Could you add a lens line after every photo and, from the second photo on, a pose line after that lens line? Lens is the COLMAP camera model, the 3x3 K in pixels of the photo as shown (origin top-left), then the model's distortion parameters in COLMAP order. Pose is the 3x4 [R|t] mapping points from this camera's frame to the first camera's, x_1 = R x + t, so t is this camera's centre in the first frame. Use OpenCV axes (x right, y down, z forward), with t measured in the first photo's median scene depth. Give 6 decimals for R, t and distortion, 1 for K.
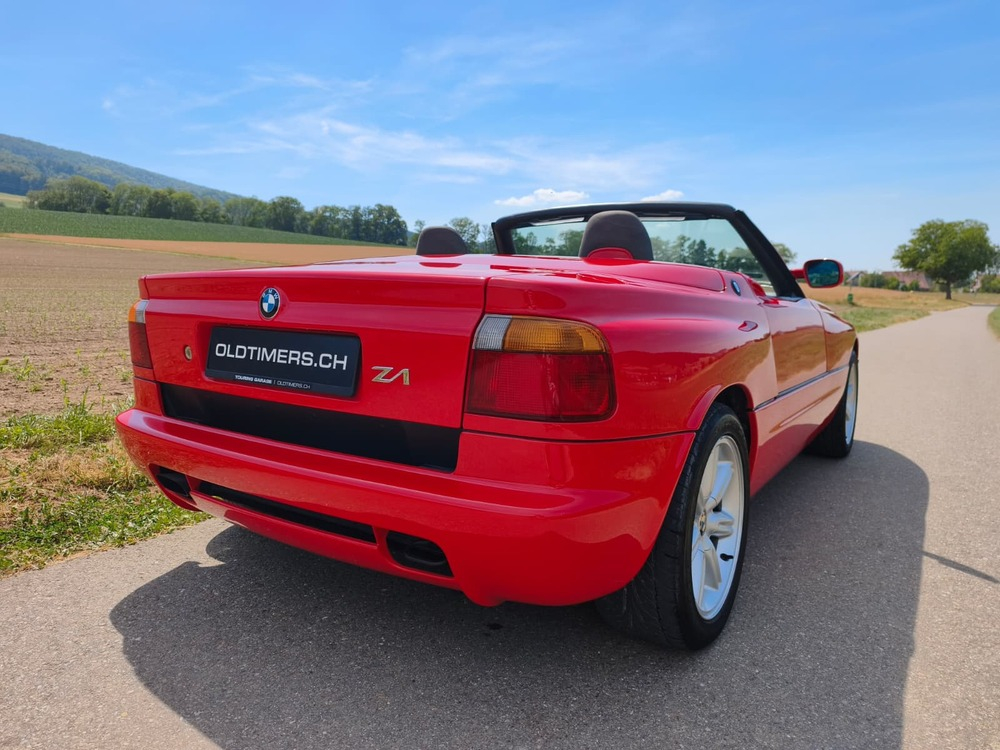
lens RADIAL K [[685.7, 0, 503.9], [0, 685.7, 375.8], [0, 0, 1]] dist [0.011656, -0.008515]
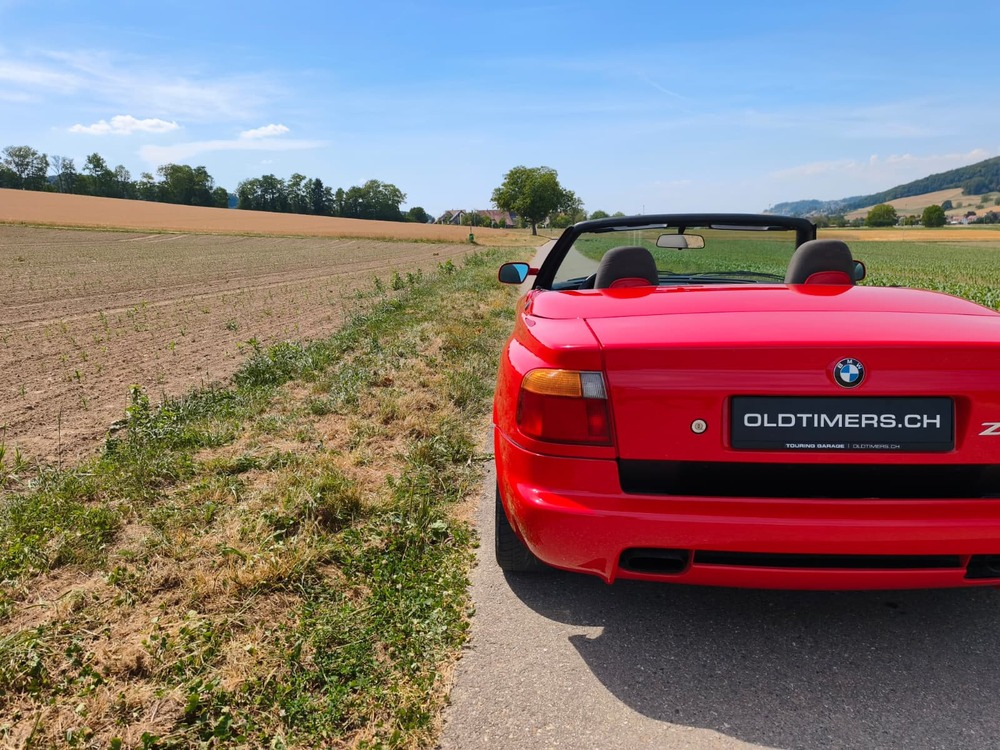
lens RADIAL K [[676.4, 0, 502.0], [0, 676.4, 377.9], [0, 0, 1]] dist [0.029136, -0.031087]
pose [[0.855150, -0.130945, 0.501569, -1.196575], [0.084531, 0.989844, 0.114297, -0.238278], [-0.511441, -0.055343, 0.857534, 0.352989]]
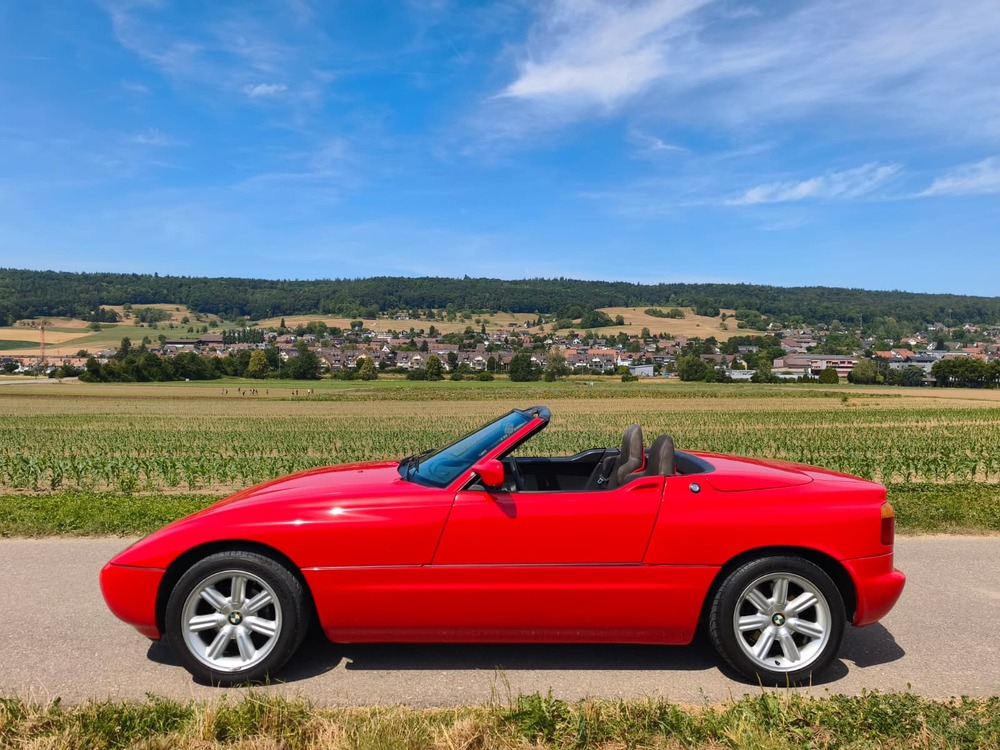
lens RADIAL K [[676.4, 0, 503.7], [0, 676.4, 380.2], [0, 0, 1]] dist [0.029136, -0.031087]
pose [[-0.588878, -0.016459, 0.808054, -2.366300], [0.077681, 0.994011, 0.076857, -0.573449], [-0.804480, 0.108030, -0.584073, 1.944422]]
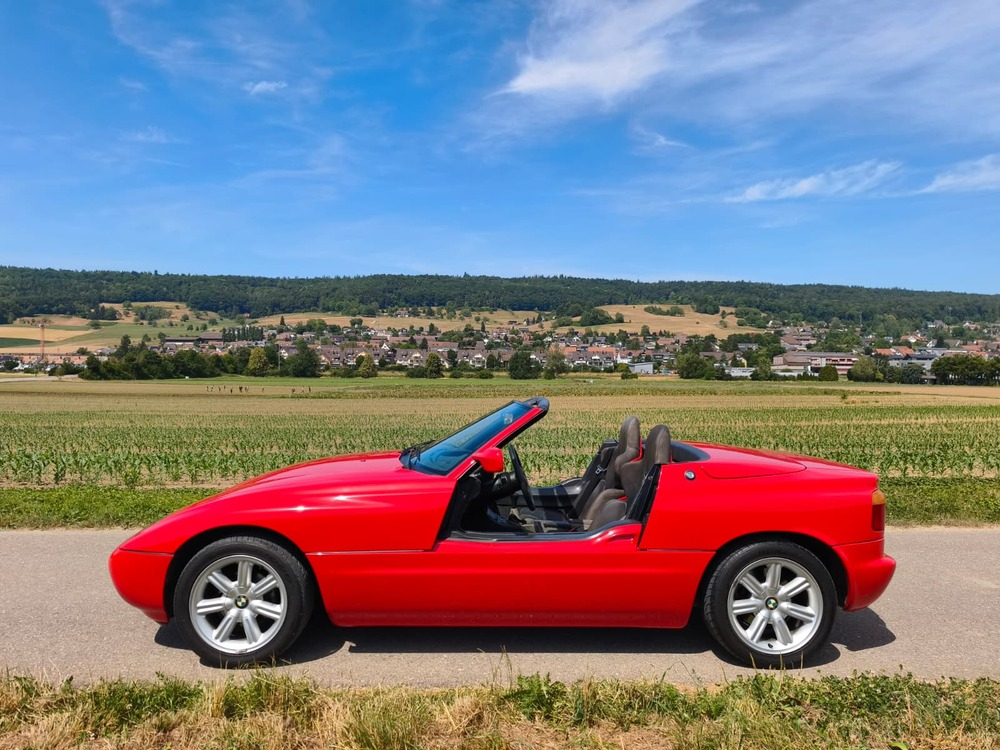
lens RADIAL K [[676.4, 0, 502.7], [0, 676.4, 382.3], [0, 0, 1]] dist [0.029136, -0.031087]
pose [[-0.588152, -0.021366, 0.808468, -2.400191], [0.078070, 0.993483, 0.083050, -0.554226], [-0.804974, 0.111963, -0.582651, 1.970626]]
